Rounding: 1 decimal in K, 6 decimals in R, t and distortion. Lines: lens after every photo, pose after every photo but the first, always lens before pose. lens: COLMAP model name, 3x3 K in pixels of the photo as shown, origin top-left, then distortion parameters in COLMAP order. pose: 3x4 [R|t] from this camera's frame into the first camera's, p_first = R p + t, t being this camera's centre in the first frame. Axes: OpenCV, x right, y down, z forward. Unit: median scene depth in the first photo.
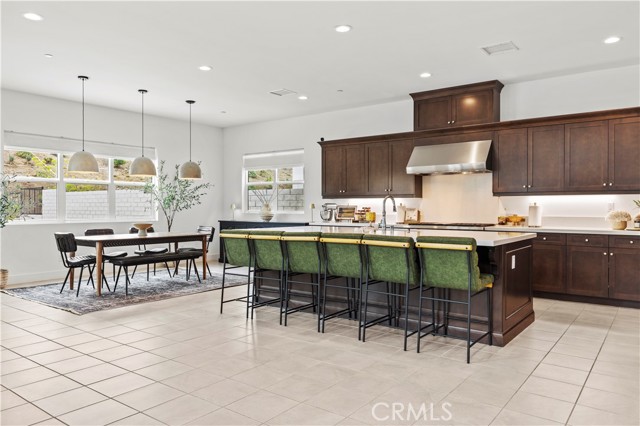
lens RADIAL K [[459.4, 0, 321.0], [0, 459.4, 208.4], [0, 0, 1]] dist [-0.001914, -0.000932]
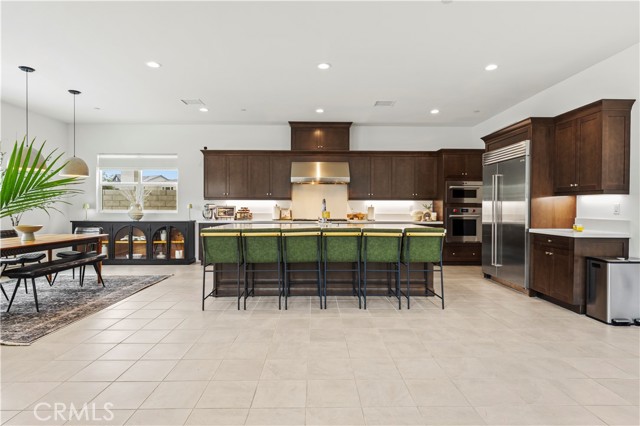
lens RADIAL K [[344.0, 0, 320.1], [0, 344.0, 210.9], [0, 0, 1]] dist [0.001206, 0.000264]
pose [[0.789217, -0.003605, 0.614104, -0.340205], [-0.001305, 0.999971, 0.007547, -0.000607], [-0.614113, -0.006758, 0.789189, 0.163541]]
